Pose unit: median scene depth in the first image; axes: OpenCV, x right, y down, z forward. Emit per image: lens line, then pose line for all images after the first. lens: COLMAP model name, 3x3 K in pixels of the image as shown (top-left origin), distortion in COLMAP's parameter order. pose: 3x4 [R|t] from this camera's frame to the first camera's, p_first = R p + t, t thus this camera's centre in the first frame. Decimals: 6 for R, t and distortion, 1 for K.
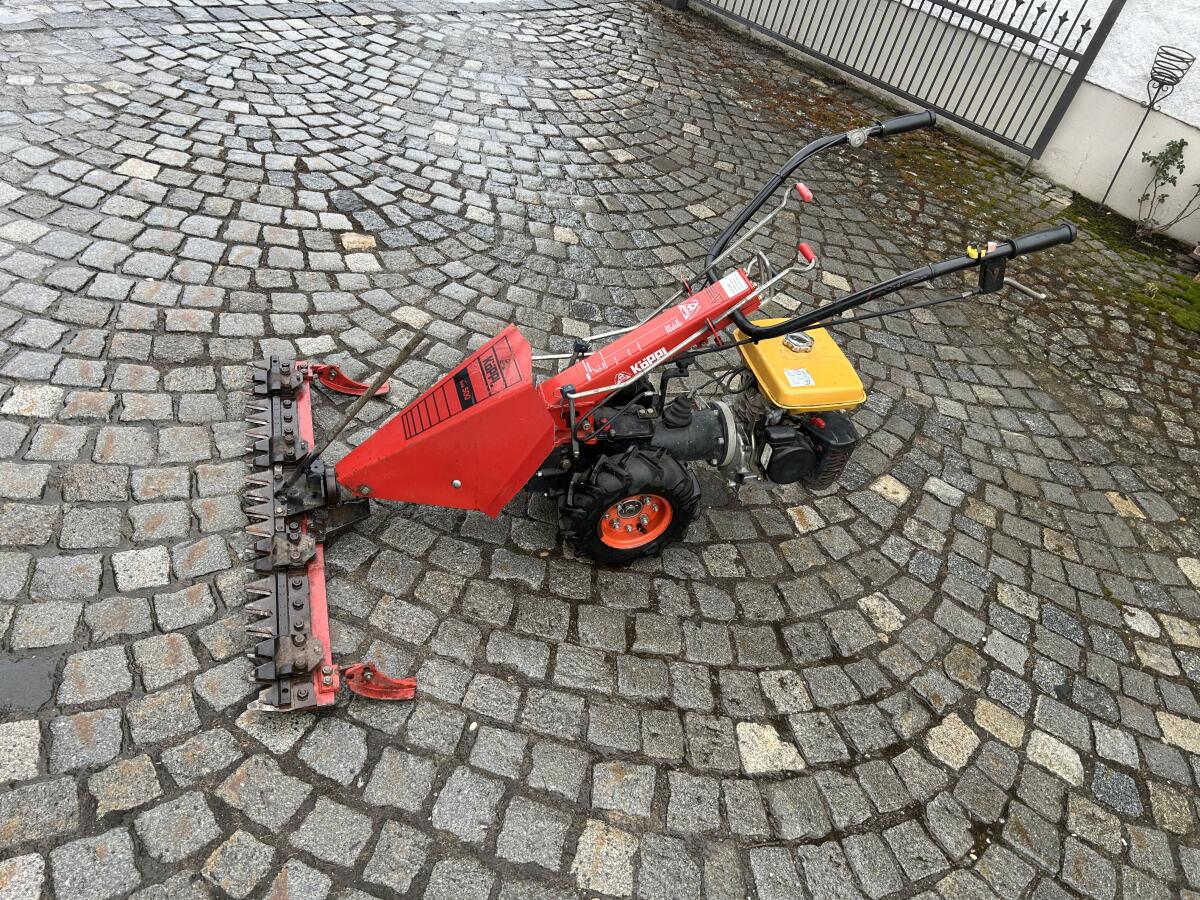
lens RADIAL K [[914.3, 0, 604.4], [0, 914.3, 446.1], [0, 0, 1]] dist [0.010860, 0.001819]
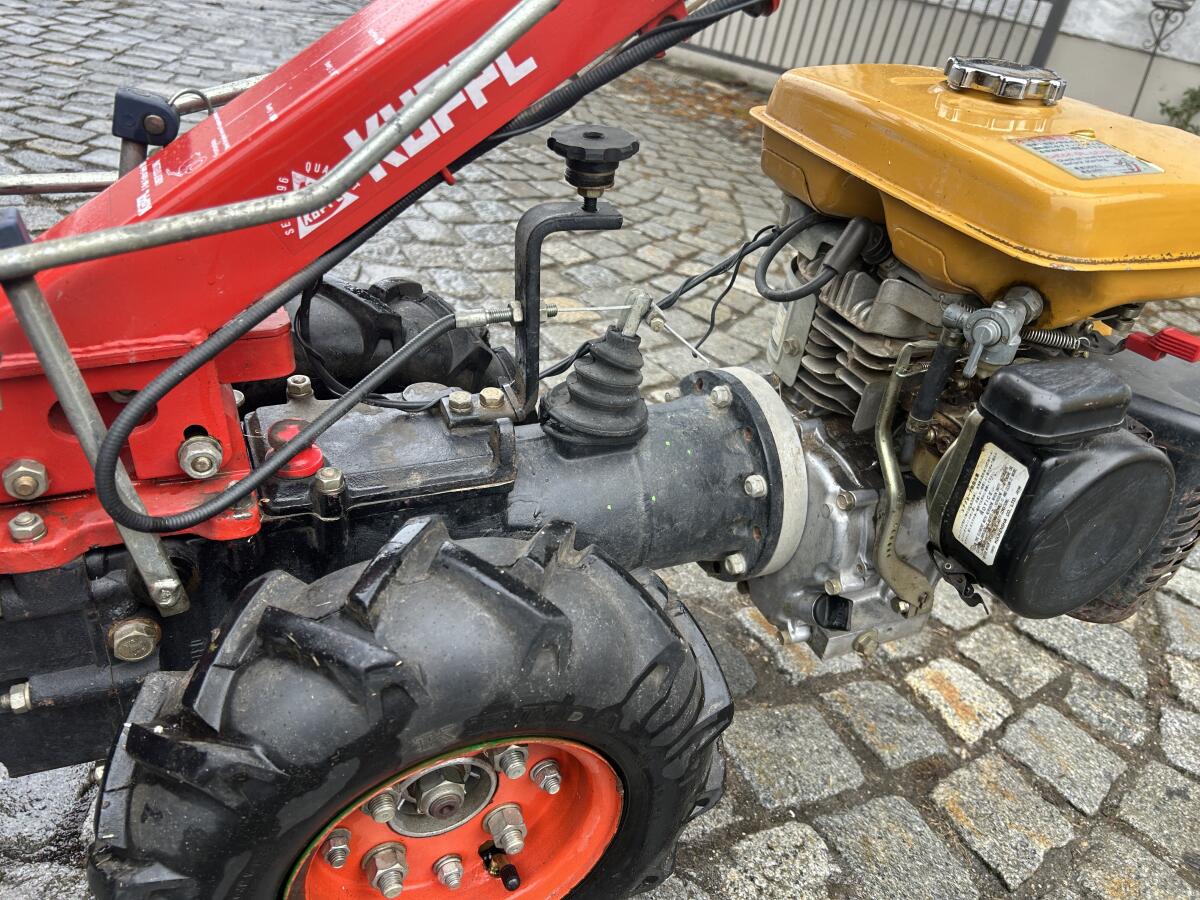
lens RADIAL K [[914.3, 0, 610.6], [0, 914.3, 459.9], [0, 0, 1]] dist [0.010860, 0.001819]
pose [[0.987796, -0.097113, 0.121774, 0.049118], [0.112180, 0.985961, -0.123683, 0.016089], [-0.108053, 0.135834, 0.984822, 0.717580]]
